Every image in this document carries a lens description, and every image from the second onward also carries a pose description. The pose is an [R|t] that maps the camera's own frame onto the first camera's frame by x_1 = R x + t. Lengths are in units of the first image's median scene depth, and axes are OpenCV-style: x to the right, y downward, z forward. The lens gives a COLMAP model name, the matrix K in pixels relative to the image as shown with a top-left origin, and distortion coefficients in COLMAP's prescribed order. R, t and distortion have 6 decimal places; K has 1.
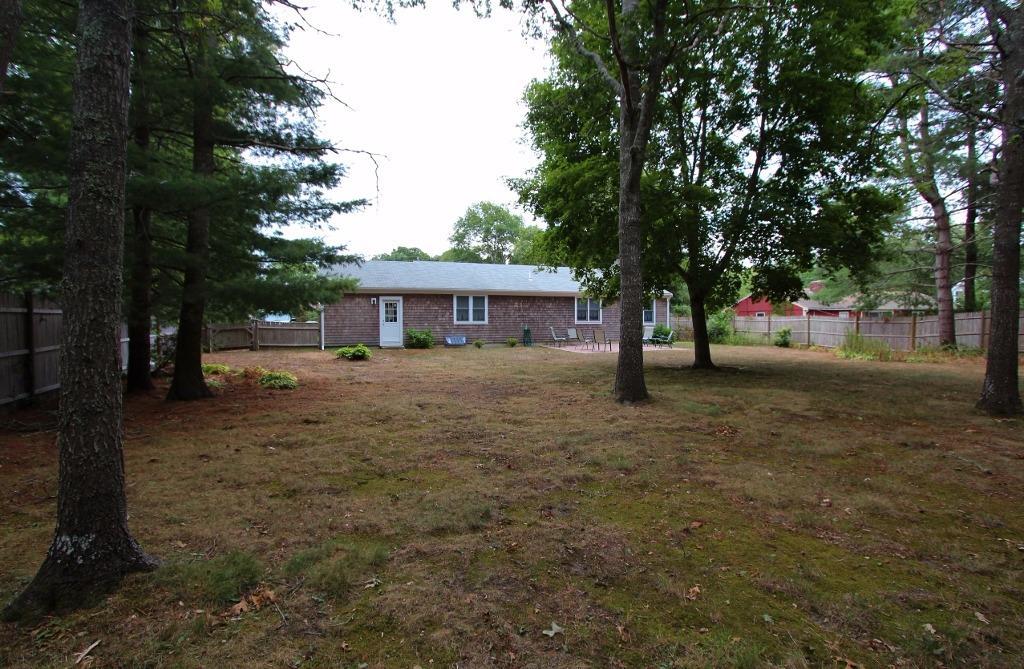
lens RADIAL K [[476.2, 0, 513.5], [0, 476.2, 333.5], [0, 0, 1]] dist [-0.022058, 0.000661]
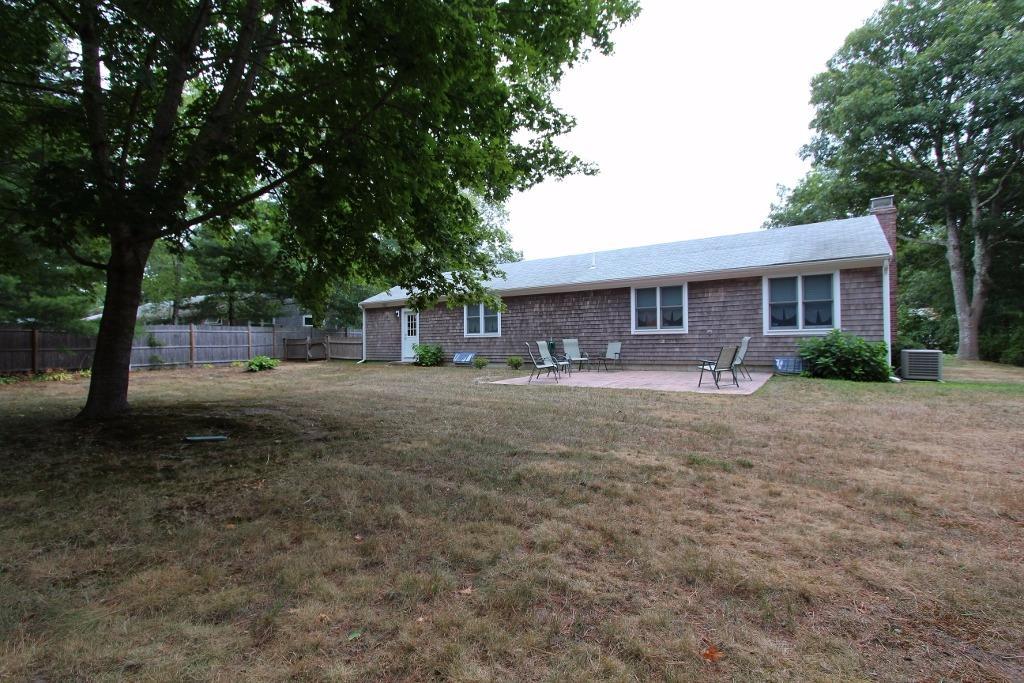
lens RADIAL K [[470.1, 0, 512.6], [0, 470.1, 341.4], [0, 0, 1]] dist [-0.021468, 0.002801]
pose [[0.525680, -0.003849, -0.850674, 0.589889], [-0.008153, 0.999921, -0.009562, -0.005512], [0.850643, 0.011962, 0.525607, 0.643332]]
